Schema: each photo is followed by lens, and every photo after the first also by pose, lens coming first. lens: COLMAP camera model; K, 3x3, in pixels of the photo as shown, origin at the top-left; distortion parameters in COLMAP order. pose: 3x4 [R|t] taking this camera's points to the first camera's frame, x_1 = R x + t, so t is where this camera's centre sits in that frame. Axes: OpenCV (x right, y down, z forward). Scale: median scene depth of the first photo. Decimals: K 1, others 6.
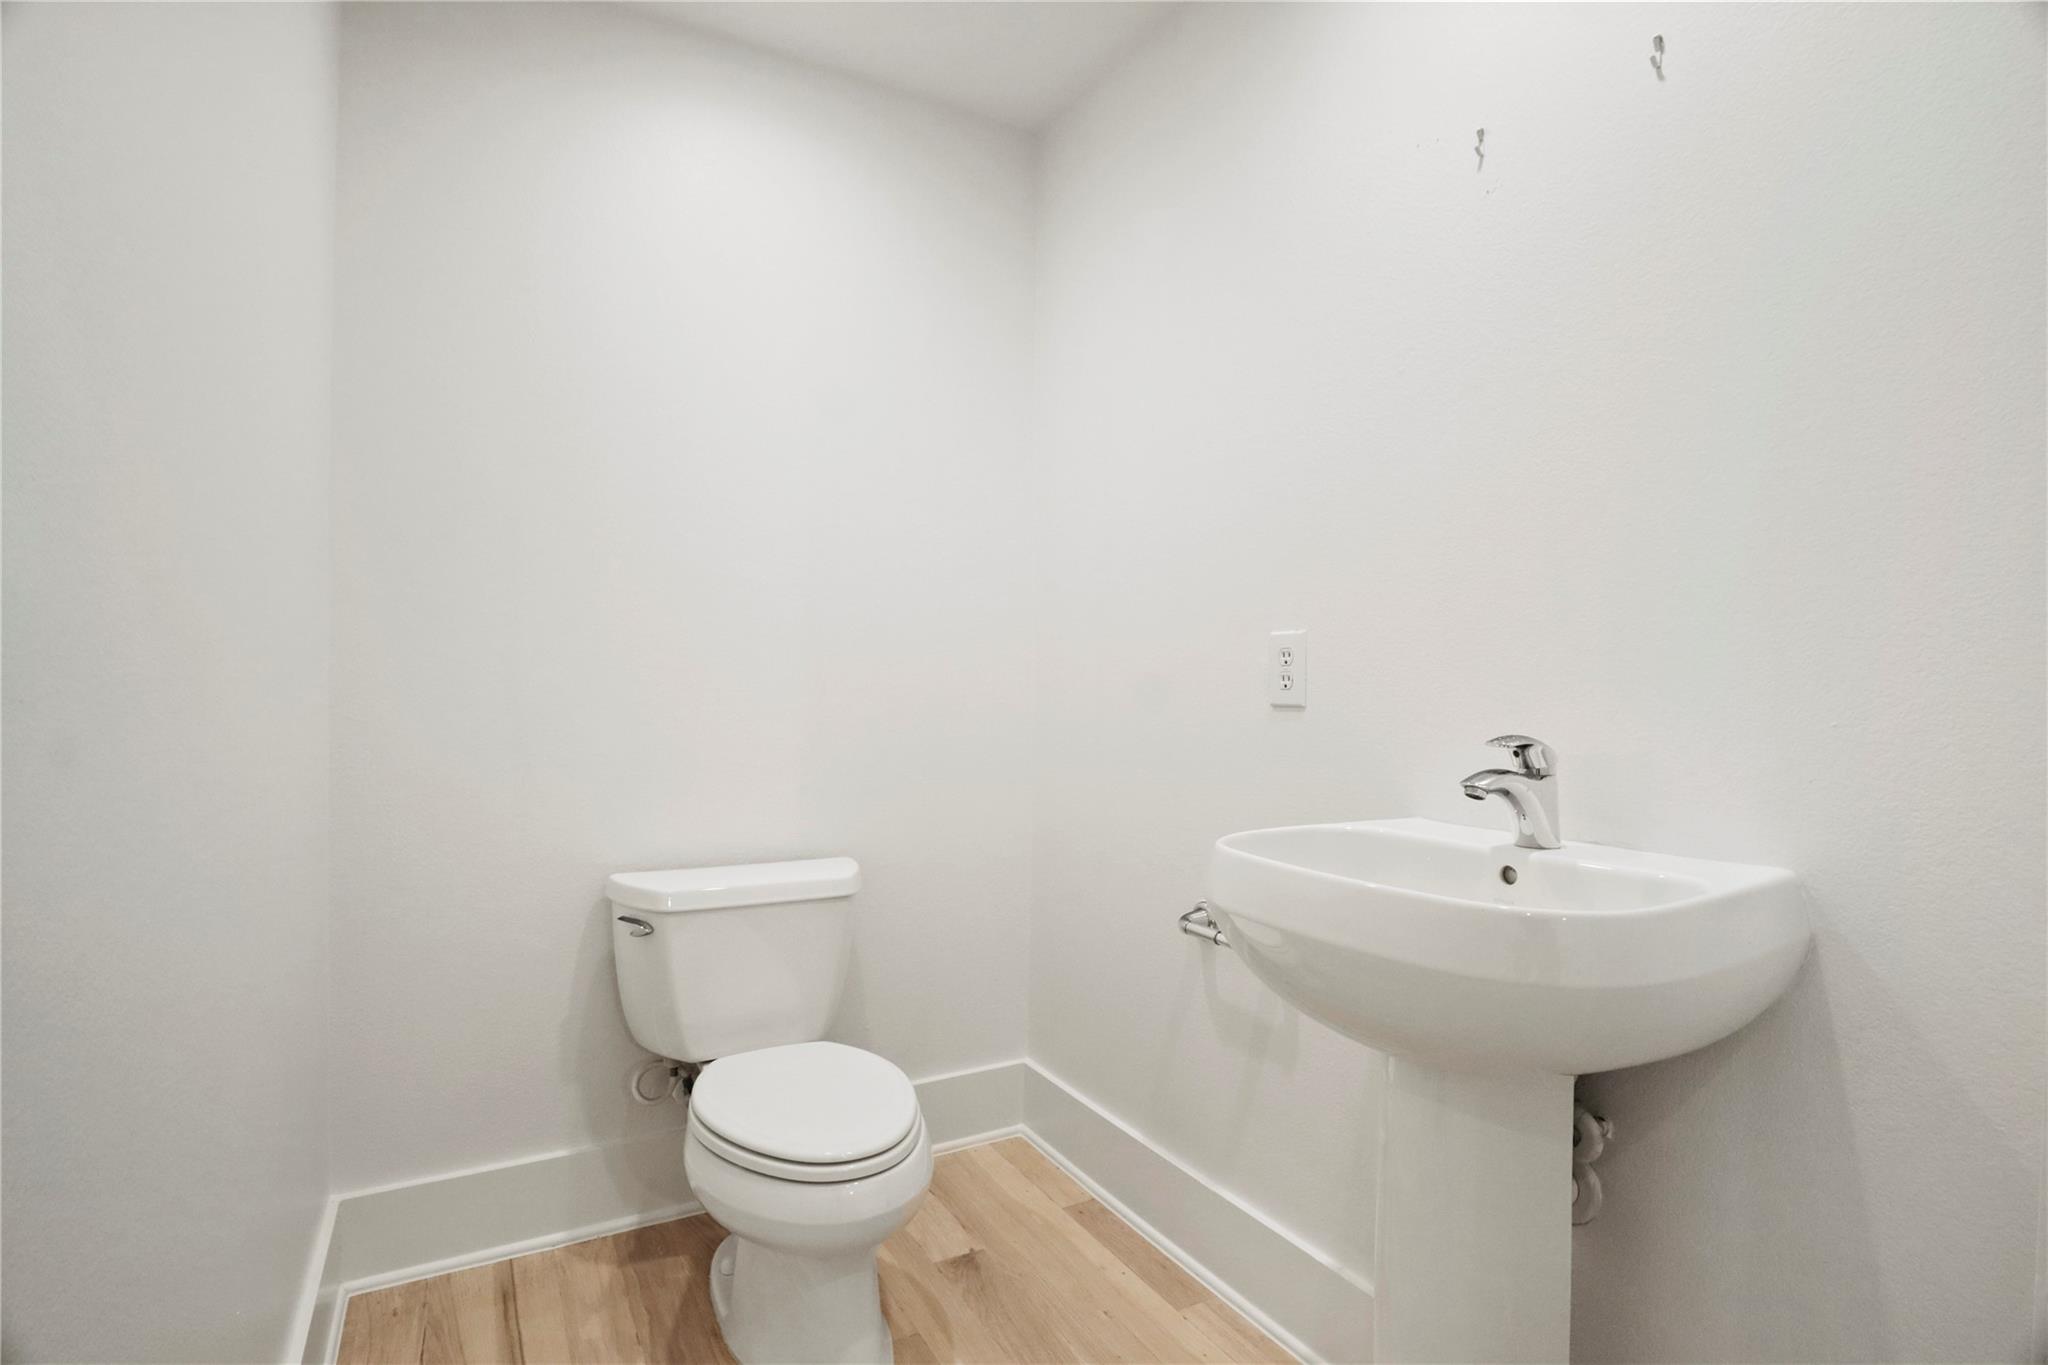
lens RADIAL K [[1030.8, 0, 1028.3], [0, 1030.8, 669.6], [0, 0, 1]] dist [-0.039170, 0.014091]
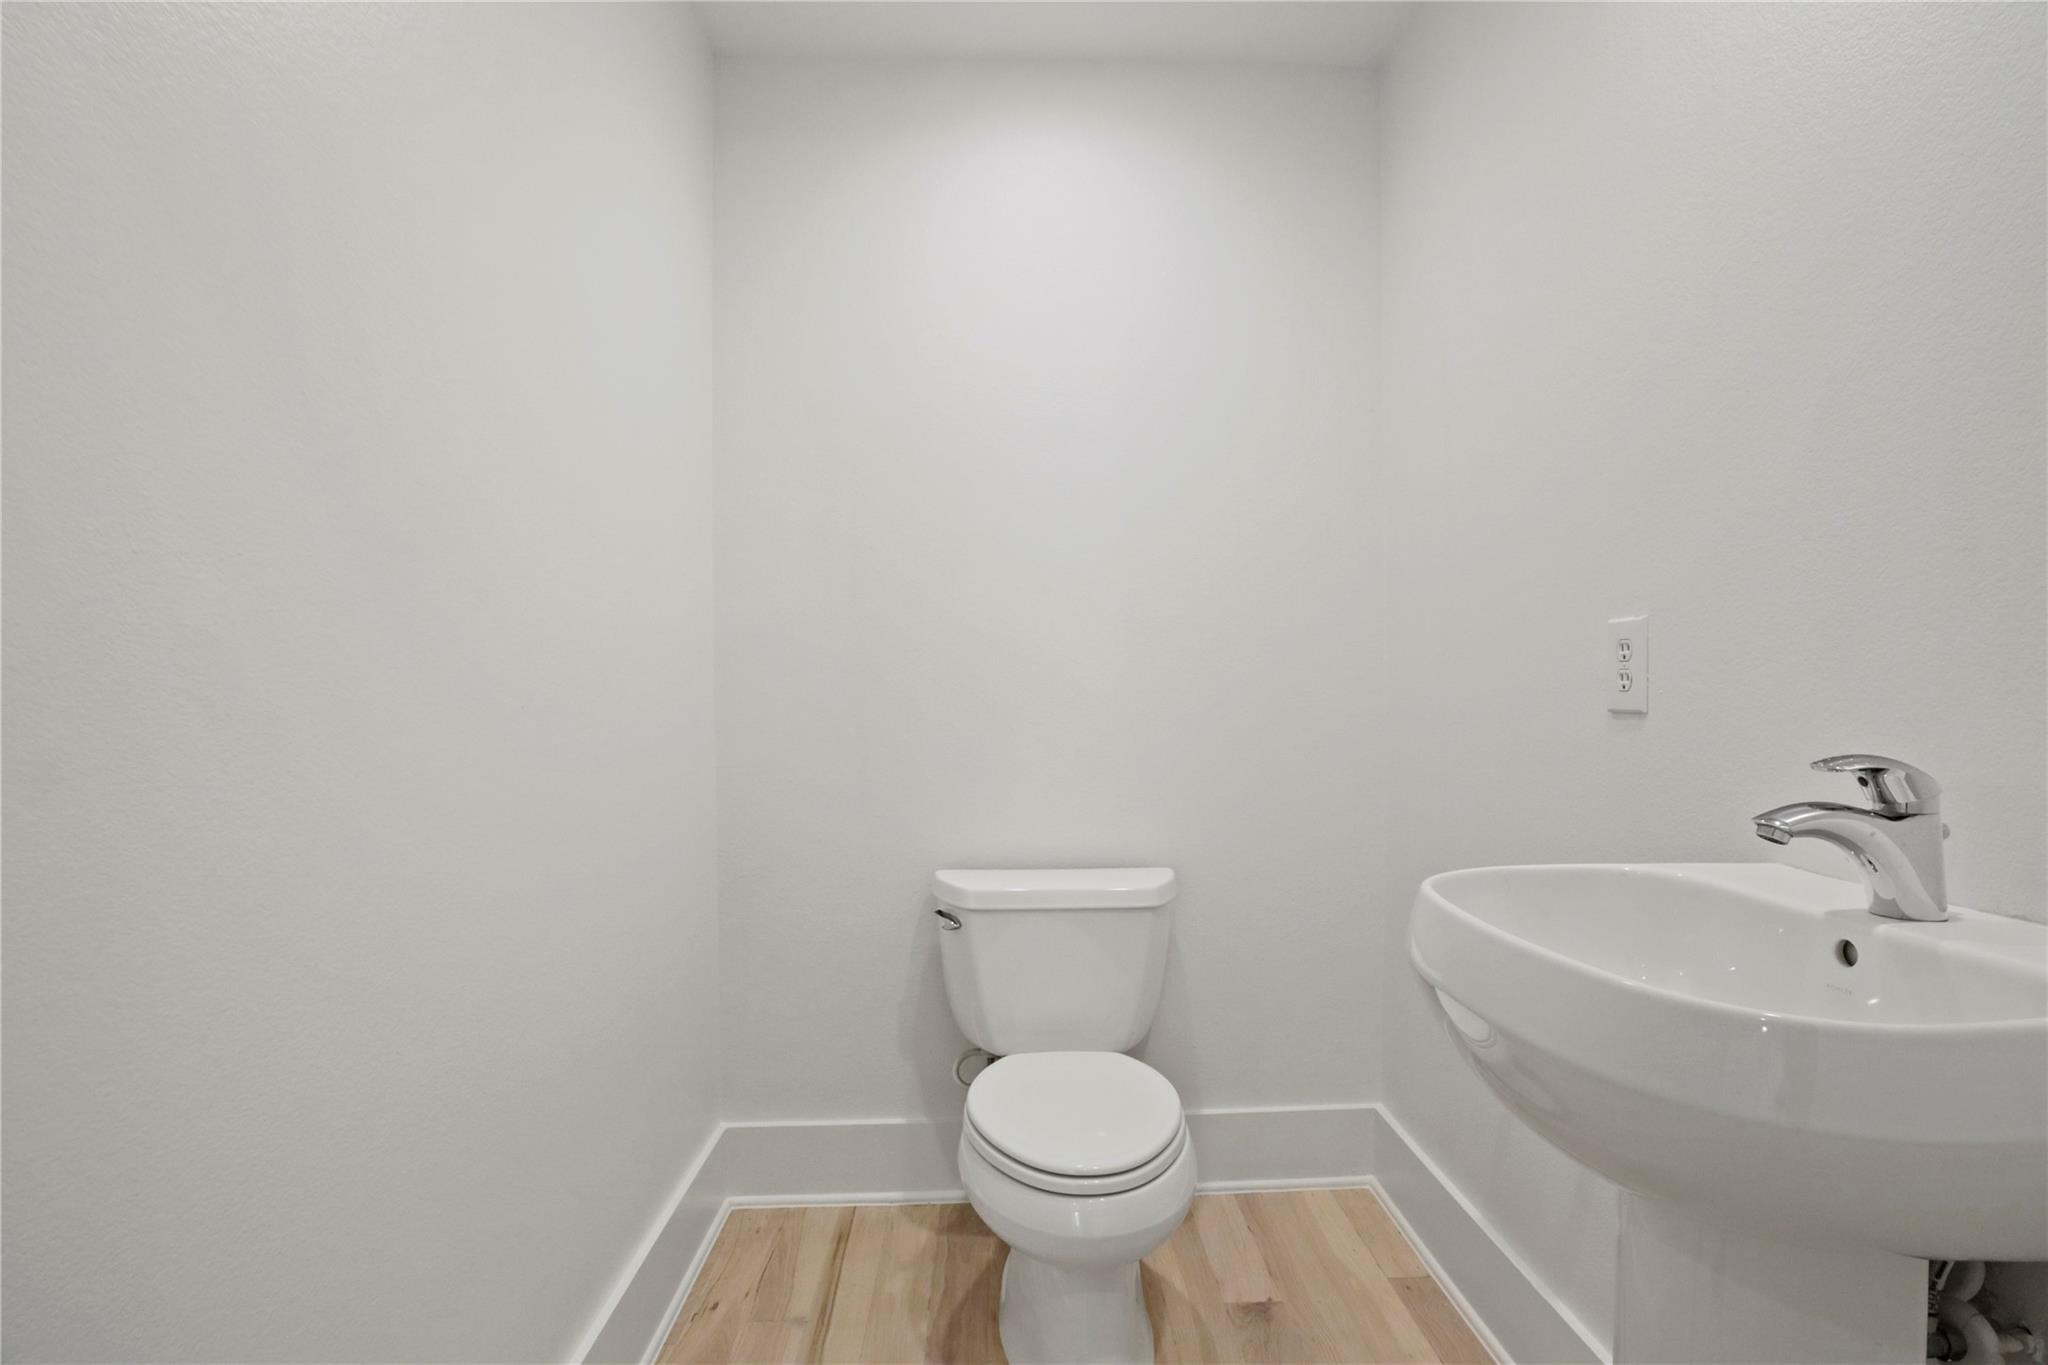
lens RADIAL K [[1039.7, 0, 1036.9], [0, 1039.7, 688.9], [0, 0, 1]] dist [-0.027877, -0.000061]
pose [[0.886542, -0.014602, -0.462417, 0.217431], [0.020926, 0.999744, 0.008550, 0.001244], [0.462174, -0.017257, 0.886621, 0.089400]]
